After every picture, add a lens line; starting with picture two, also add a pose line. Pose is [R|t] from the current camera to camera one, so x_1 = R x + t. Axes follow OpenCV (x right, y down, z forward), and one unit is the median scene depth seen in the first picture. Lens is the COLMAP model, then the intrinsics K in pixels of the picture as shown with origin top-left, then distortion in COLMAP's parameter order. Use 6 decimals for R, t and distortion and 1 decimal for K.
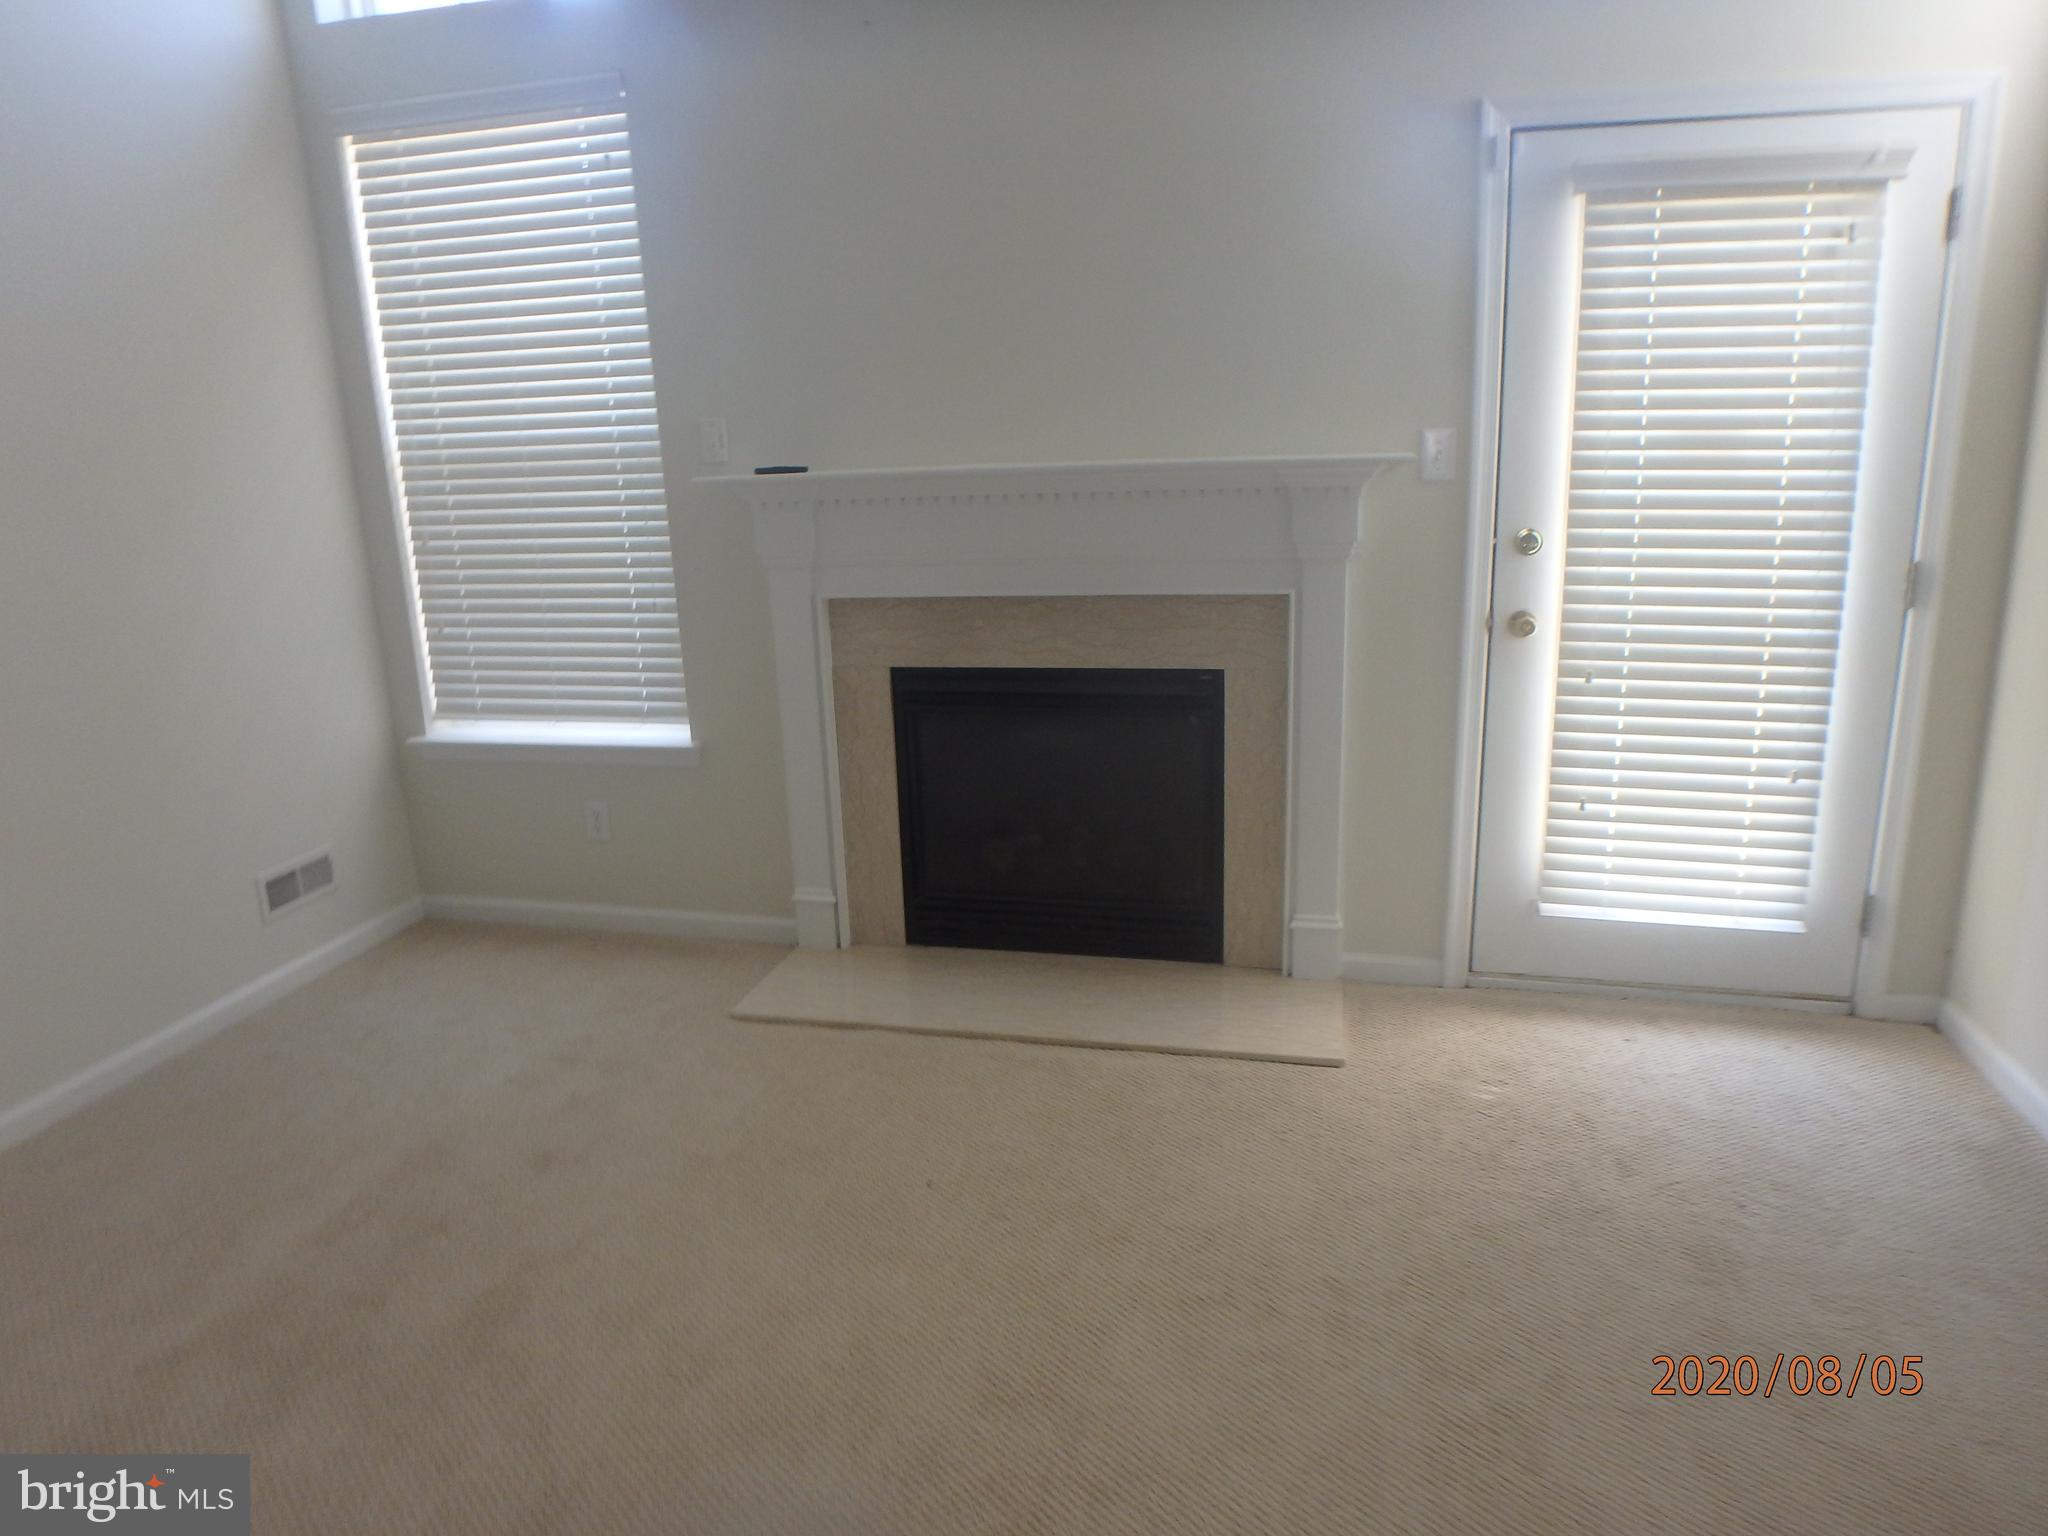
lens RADIAL K [[1282.6, 0, 1016.4], [0, 1282.6, 764.7], [0, 0, 1]] dist [-0.056295, 0.003860]
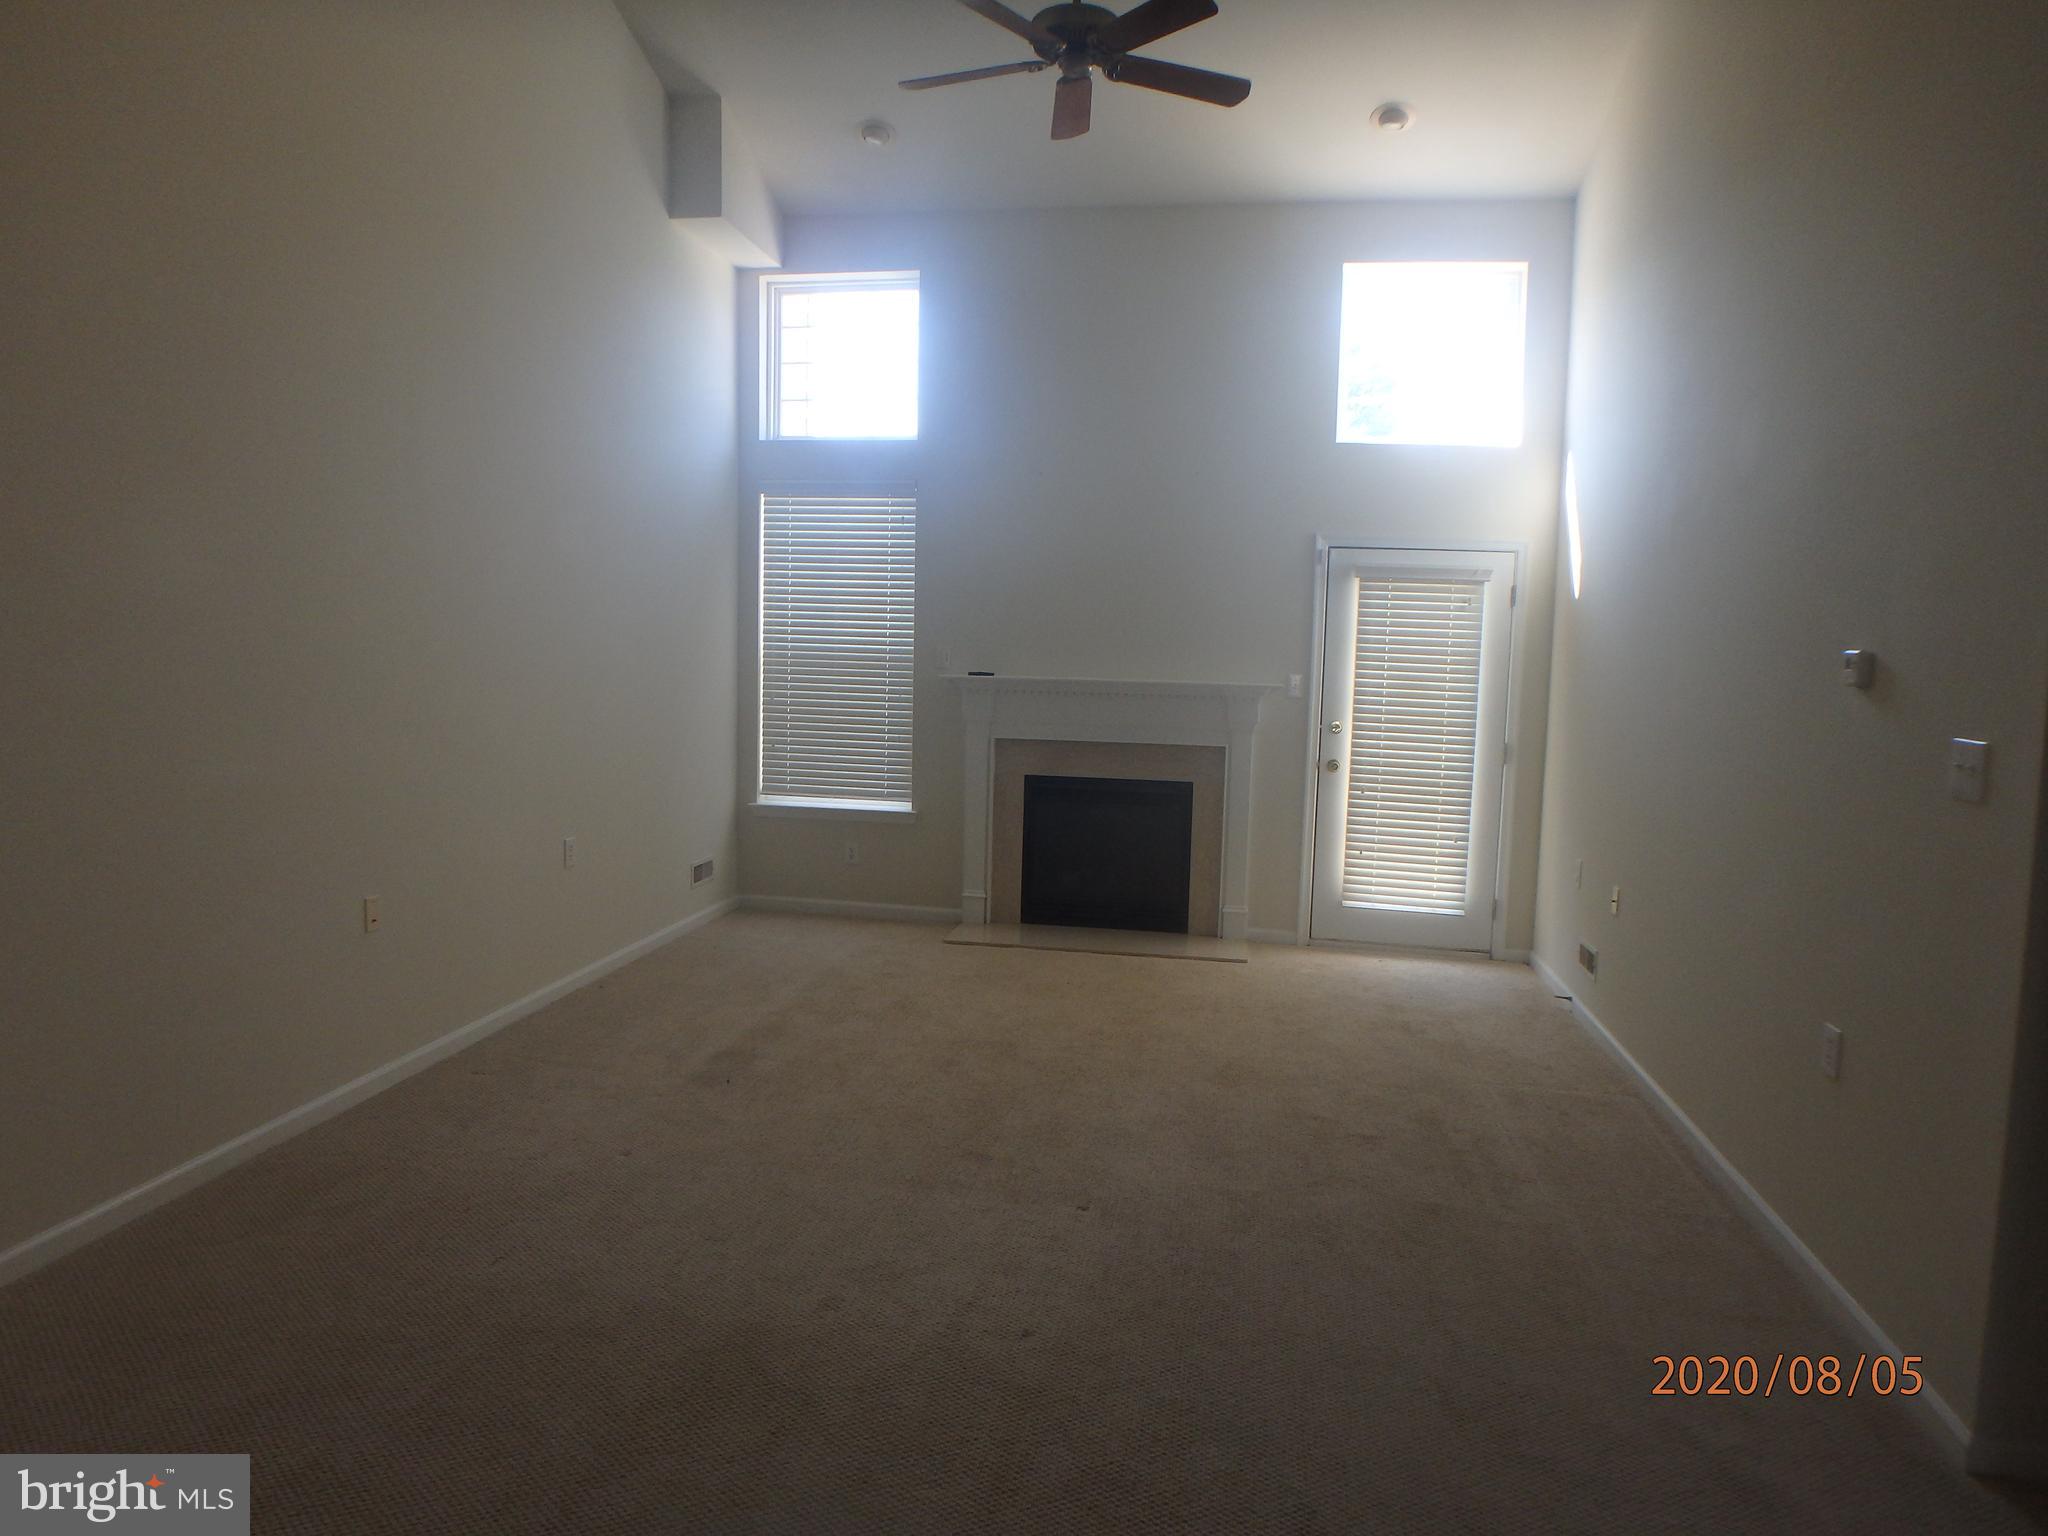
lens RADIAL K [[1282.6, 0, 1022.3], [0, 1282.6, 772.3], [0, 0, 1]] dist [-0.056295, 0.003860]
pose [[0.996066, 0.054942, 0.069527, -0.272178], [-0.043798, 0.987299, -0.152716, 0.251496], [-0.077035, 0.149070, 0.985821, -1.076756]]
